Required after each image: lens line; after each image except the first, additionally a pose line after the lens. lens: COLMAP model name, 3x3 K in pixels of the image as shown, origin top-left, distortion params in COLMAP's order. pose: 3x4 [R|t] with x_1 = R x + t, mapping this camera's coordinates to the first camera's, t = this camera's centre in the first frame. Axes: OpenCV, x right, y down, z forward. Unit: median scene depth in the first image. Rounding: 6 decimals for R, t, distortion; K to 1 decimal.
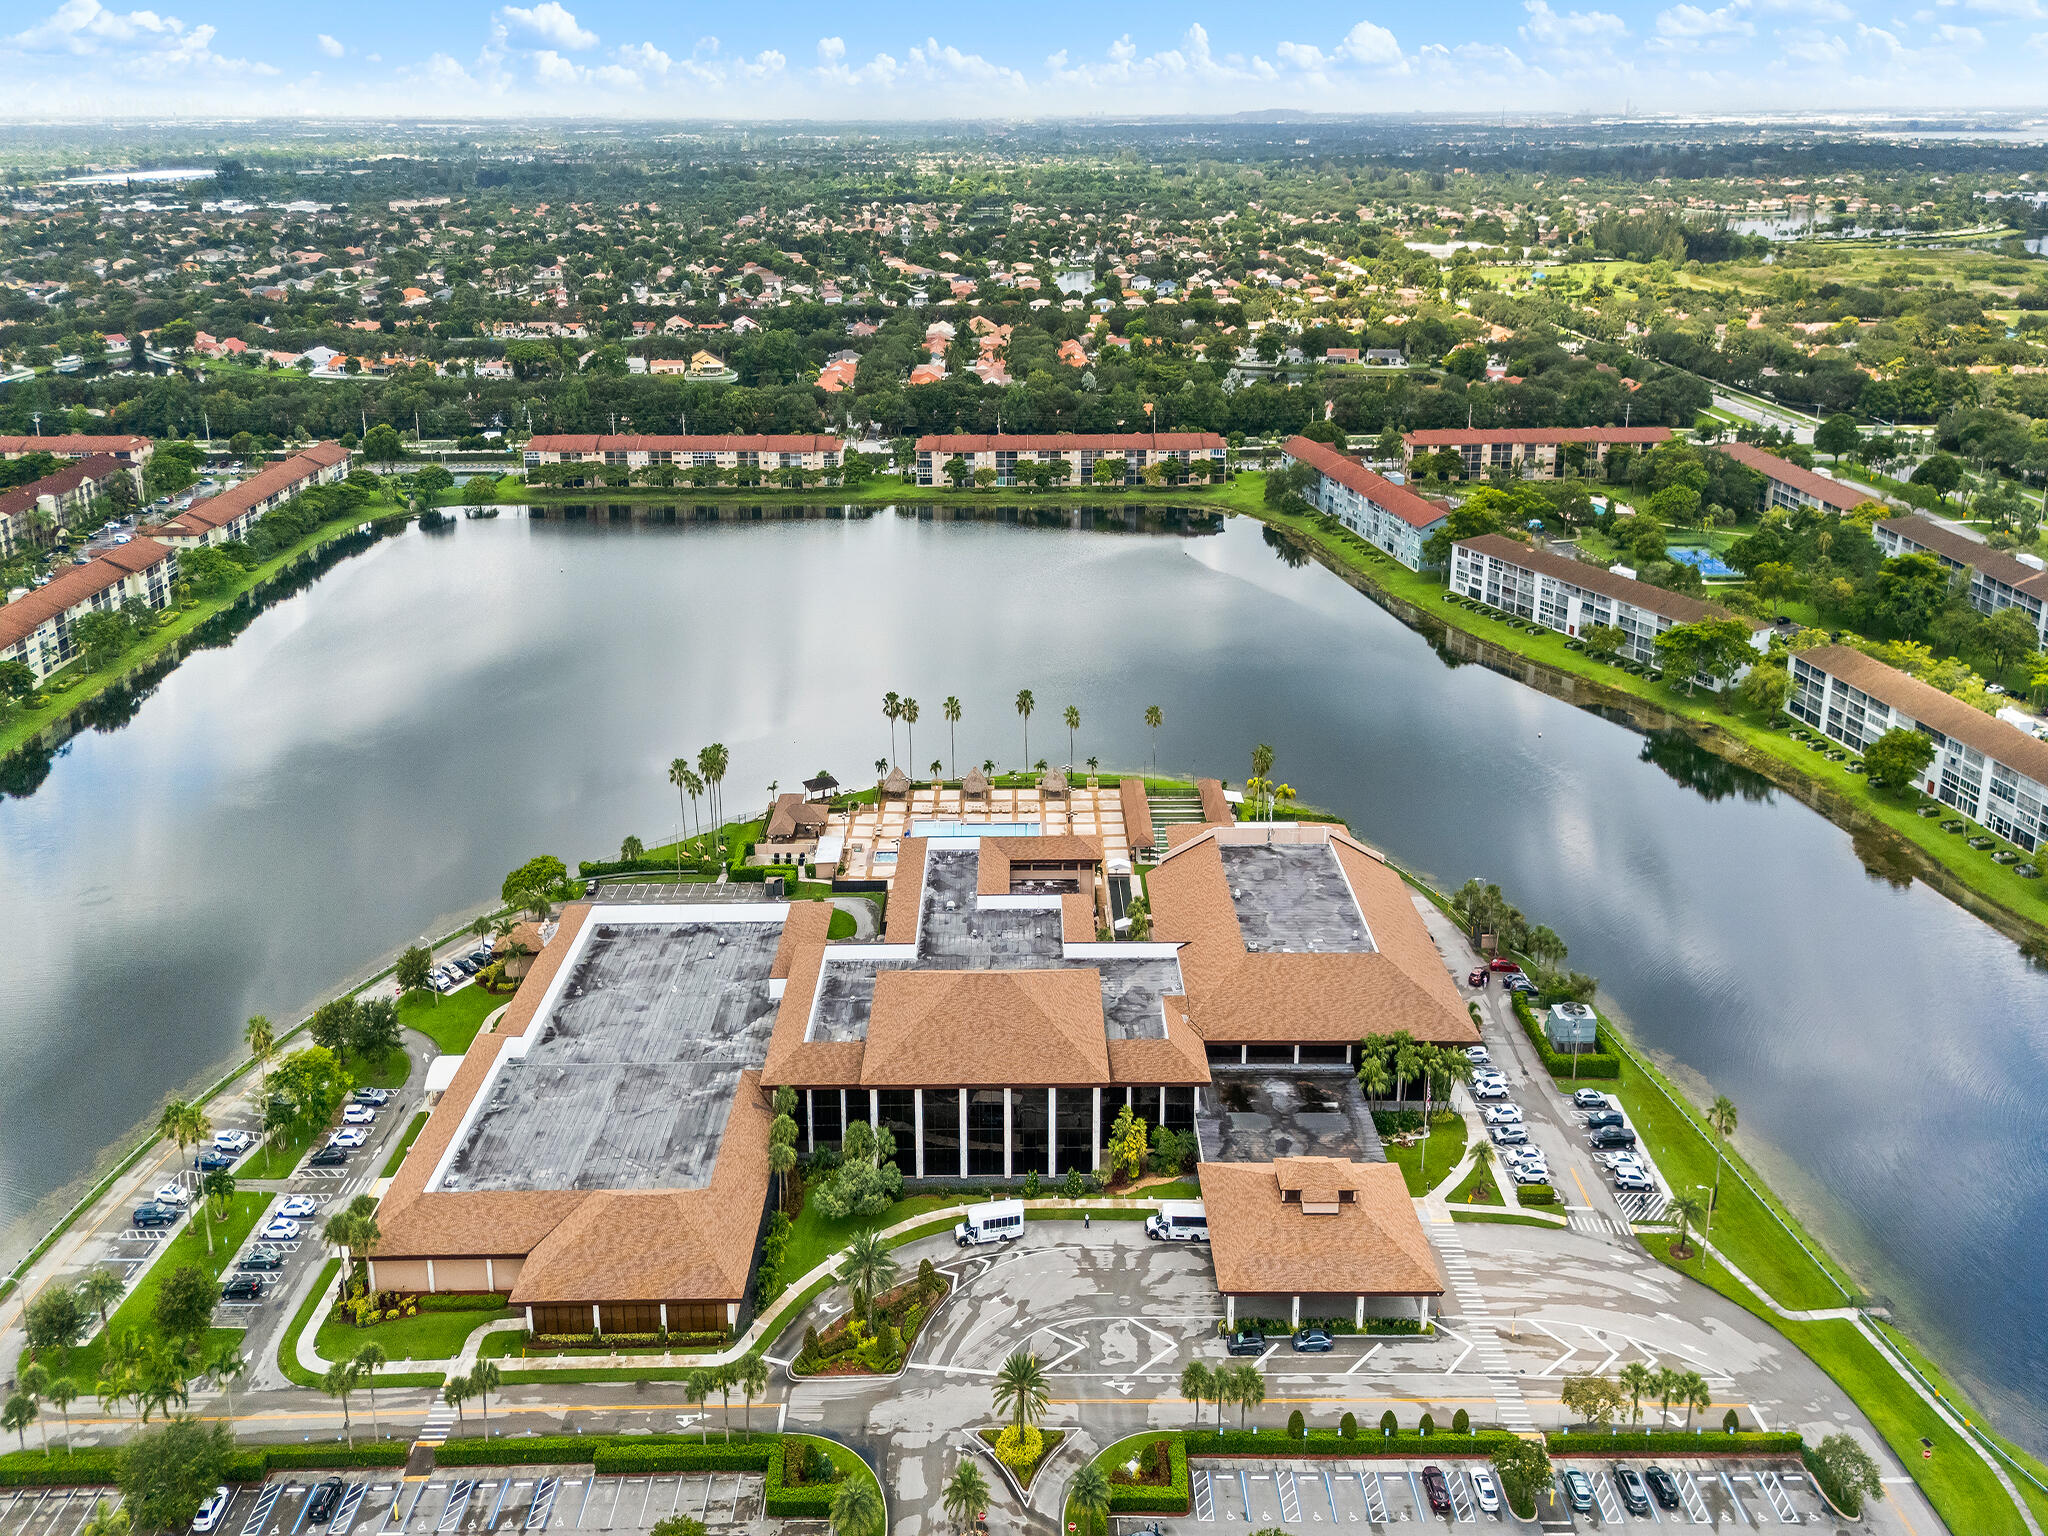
lens RADIAL K [[1532.6, 0, 961.6], [0, 1532.6, 838.9], [0, 0, 1]] dist [0.059891, -0.044158]
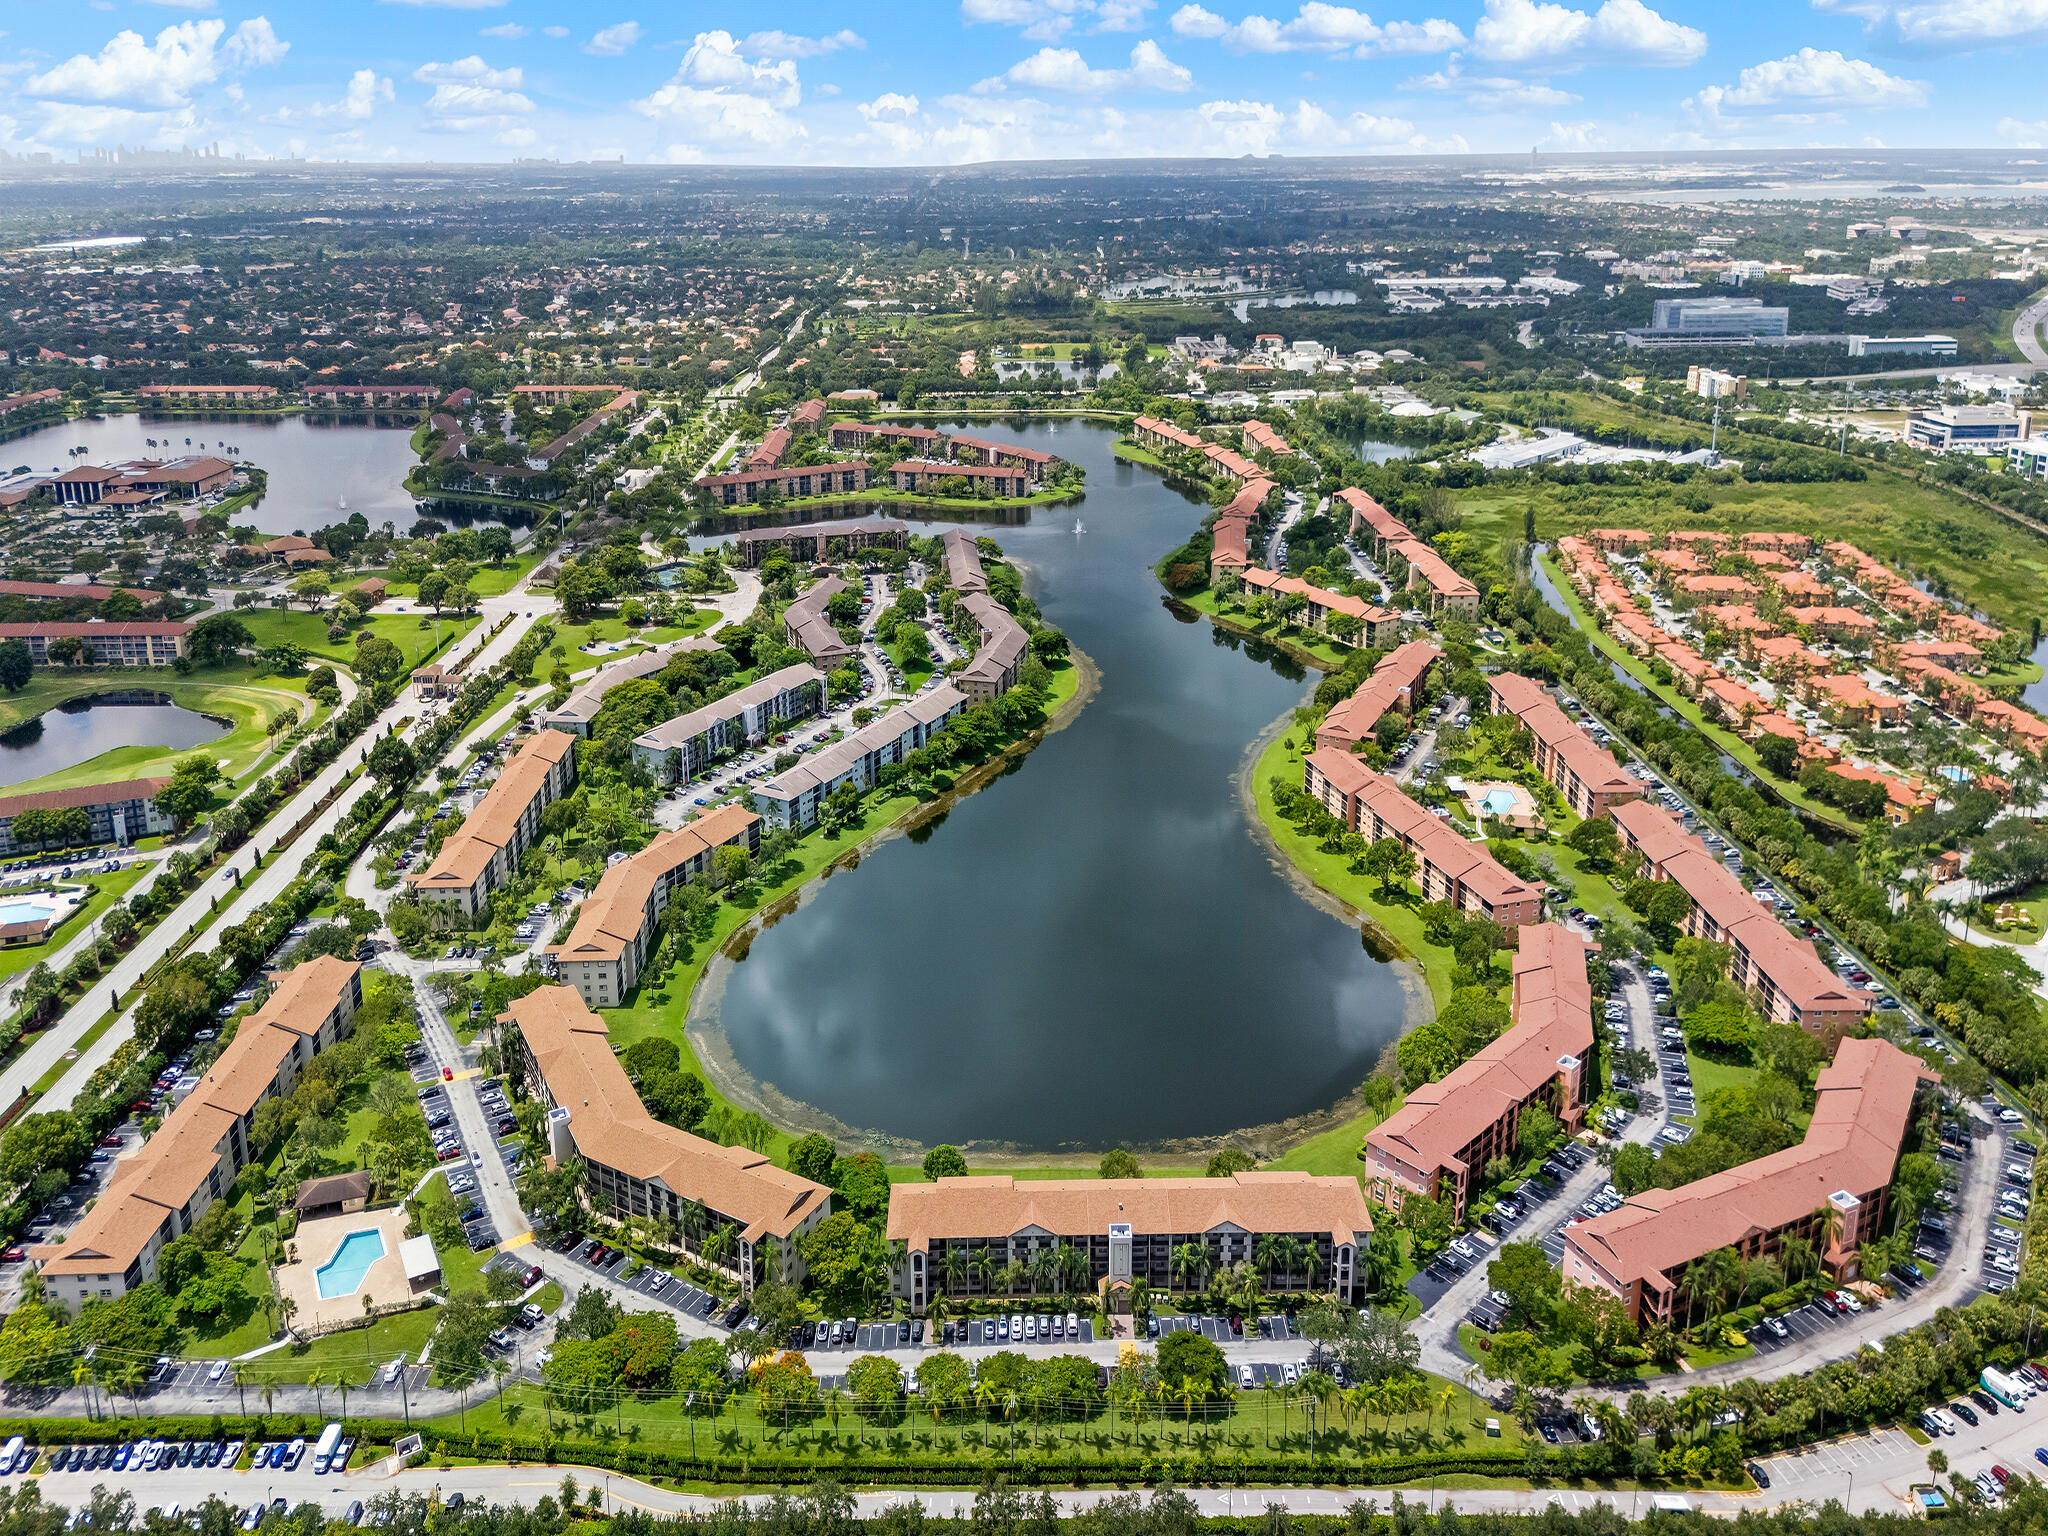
lens RADIAL K [[1431.7, 0, 1024.0], [0, 1431.7, 768.0], [0, 0, 1]] dist [0.077041, -0.056608]
pose [[0.998740, -0.024427, 0.043841, 0.687272], [0.026052, 0.998980, -0.036888, 0.320375], [-0.042895, 0.037984, 0.998357, -0.934440]]
